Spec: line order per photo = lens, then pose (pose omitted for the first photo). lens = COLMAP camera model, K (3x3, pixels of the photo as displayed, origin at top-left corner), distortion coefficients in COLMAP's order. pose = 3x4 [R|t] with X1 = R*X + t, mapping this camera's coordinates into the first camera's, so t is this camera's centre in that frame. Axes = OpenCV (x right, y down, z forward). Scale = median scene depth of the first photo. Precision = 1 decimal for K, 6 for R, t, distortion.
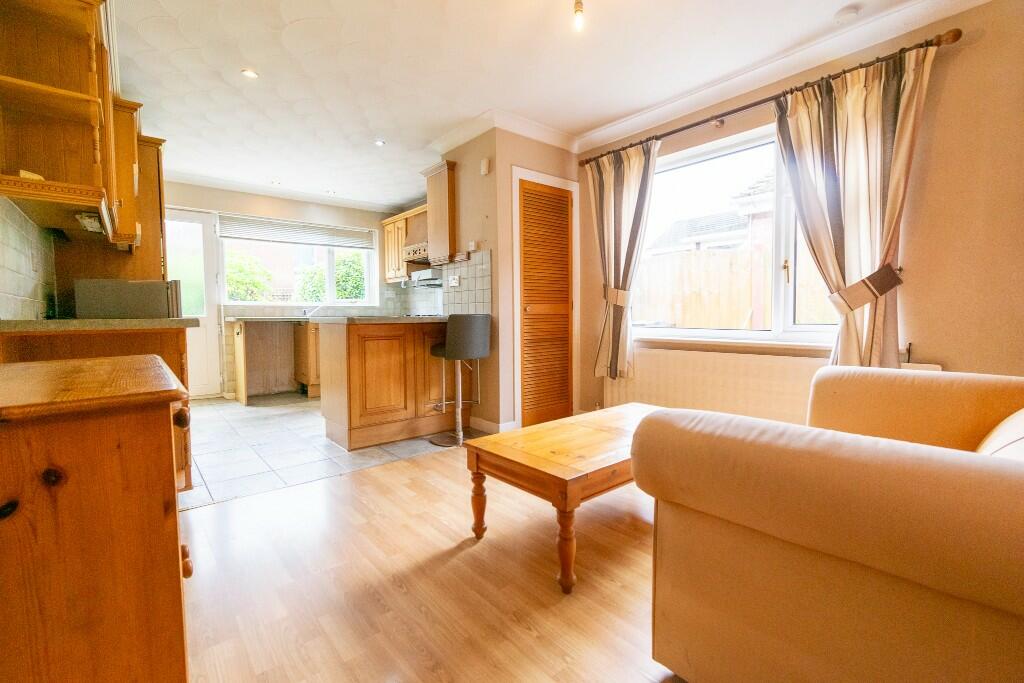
lens RADIAL K [[449.6, 0, 513.8], [0, 449.6, 332.9], [0, 0, 1]] dist [0.002192, 0.000332]
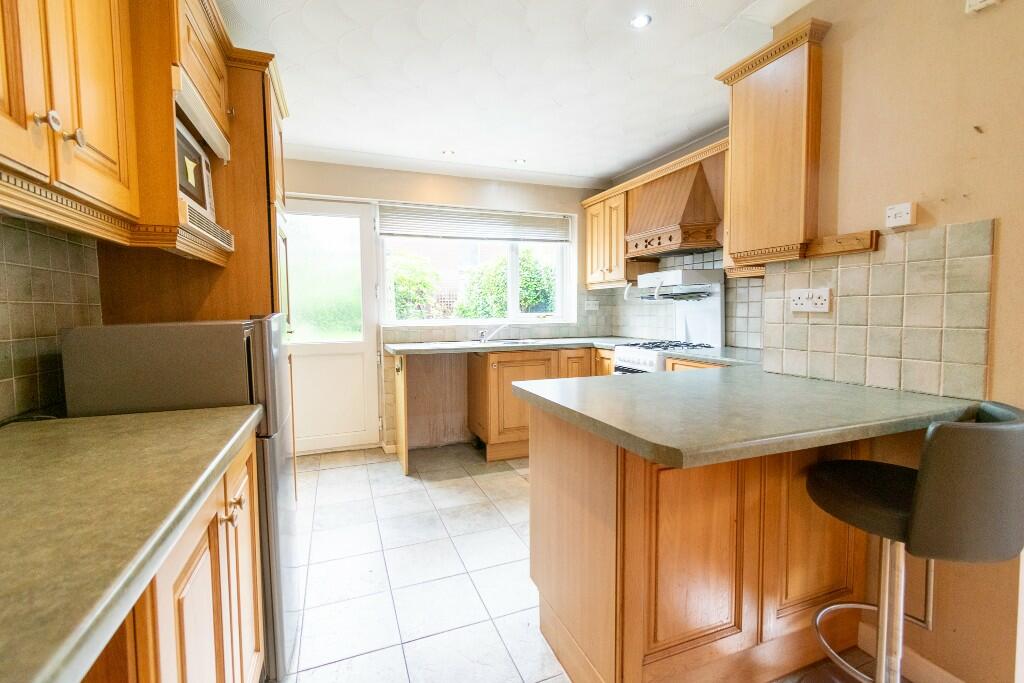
lens RADIAL K [[449.6, 0, 513.8], [0, 449.6, 332.9], [0, 0, 1]] dist [0.002192, 0.000332]
pose [[0.946309, 0.017900, -0.322769, -0.196221], [-0.013383, 0.999779, 0.016210, -0.064088], [0.322987, -0.011020, 0.946339, 0.358489]]
